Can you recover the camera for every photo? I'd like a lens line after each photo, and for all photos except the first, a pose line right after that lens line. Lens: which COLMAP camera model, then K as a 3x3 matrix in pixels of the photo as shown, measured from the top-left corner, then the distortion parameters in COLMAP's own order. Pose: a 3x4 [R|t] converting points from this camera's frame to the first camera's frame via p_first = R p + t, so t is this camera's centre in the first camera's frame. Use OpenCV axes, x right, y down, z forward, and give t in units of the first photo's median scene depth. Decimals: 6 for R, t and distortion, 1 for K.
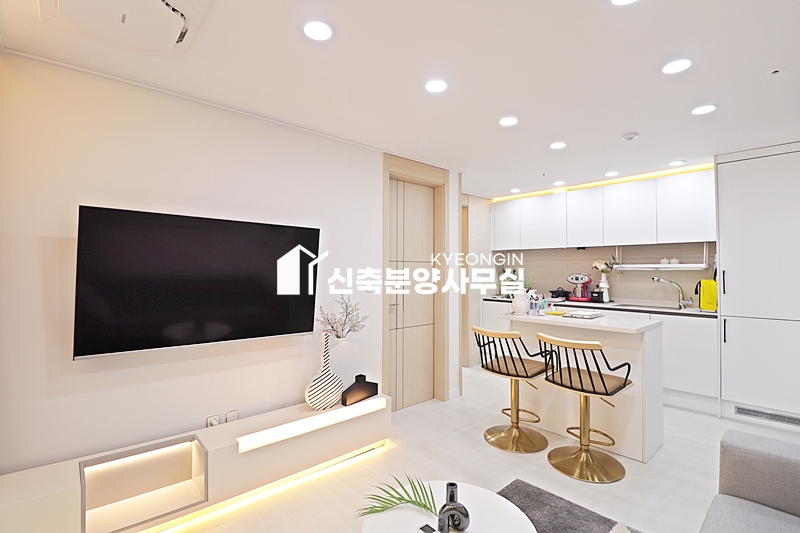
lens RADIAL K [[369.3, 0, 400.0], [0, 369.3, 258.2], [0, 0, 1]] dist [0.000971, -0.017804]
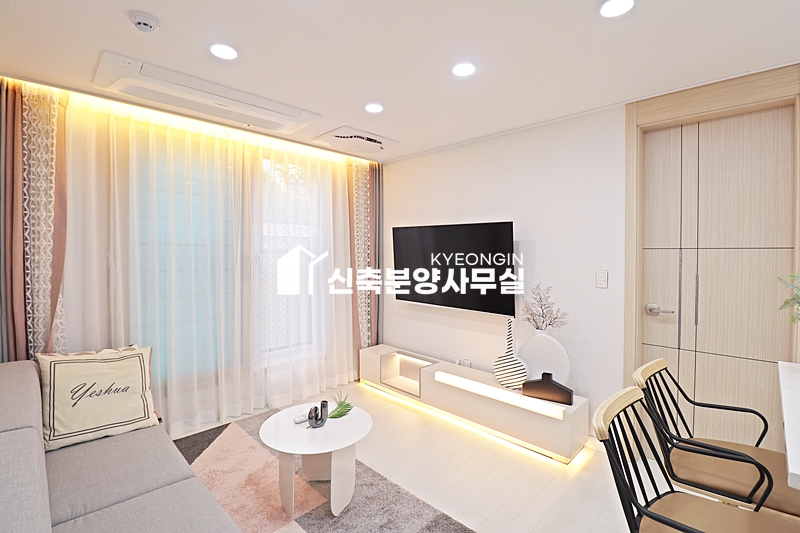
lens RADIAL K [[369.3, 0, 400.0], [0, 369.3, 258.2], [0, 0, 1]] dist [0.000971, -0.017804]
pose [[0.066661, 0.009738, -0.997728, 0.830340], [0.029663, 0.999491, 0.011737, 0.004232], [0.997335, -0.030378, 0.066338, 0.599686]]
